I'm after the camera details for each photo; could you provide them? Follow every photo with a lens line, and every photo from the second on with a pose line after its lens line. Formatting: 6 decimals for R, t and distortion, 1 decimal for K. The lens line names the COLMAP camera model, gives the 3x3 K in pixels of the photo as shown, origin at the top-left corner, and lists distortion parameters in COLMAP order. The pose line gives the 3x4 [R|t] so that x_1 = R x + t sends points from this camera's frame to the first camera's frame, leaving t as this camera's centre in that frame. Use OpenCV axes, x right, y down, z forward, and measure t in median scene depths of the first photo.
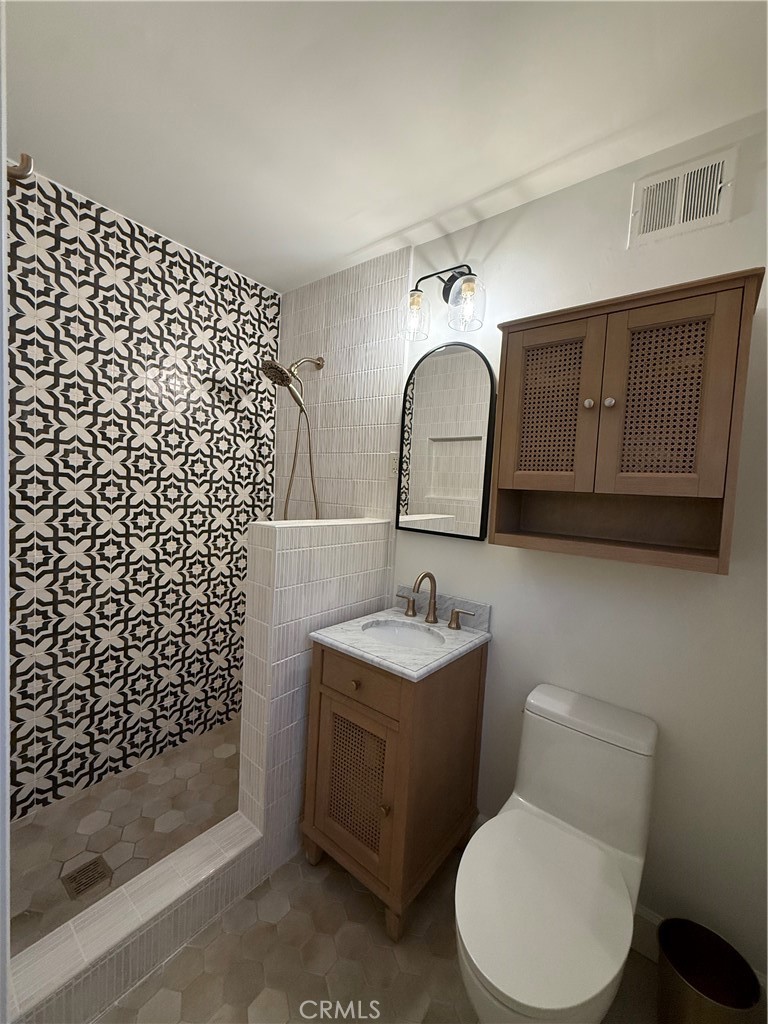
lens RADIAL K [[409.2, 0, 382.7], [0, 409.2, 511.8], [0, 0, 1]] dist [-0.000984, -0.000157]
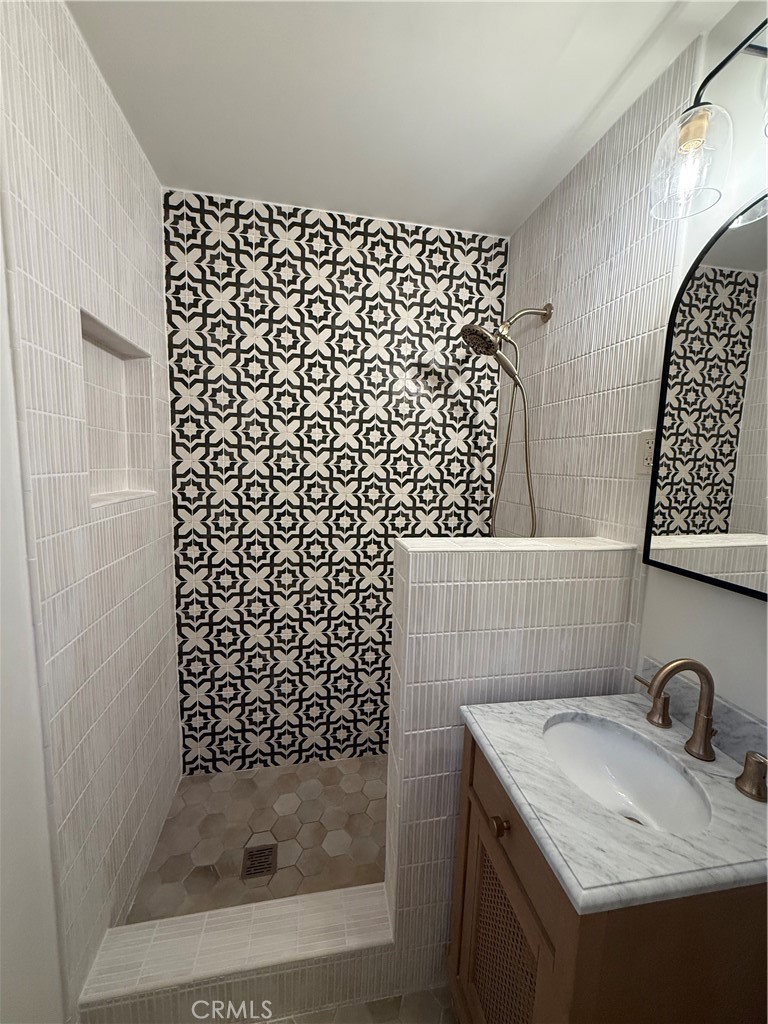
lens RADIAL K [[409.2, 0, 383.2], [0, 409.2, 511.9], [0, 0, 1]] dist [-0.000984, -0.000157]
pose [[0.758766, 0.044352, -0.649851, 0.119157], [-0.026251, 0.998951, 0.037527, -0.040187], [0.650834, -0.011415, 0.759134, 0.299573]]
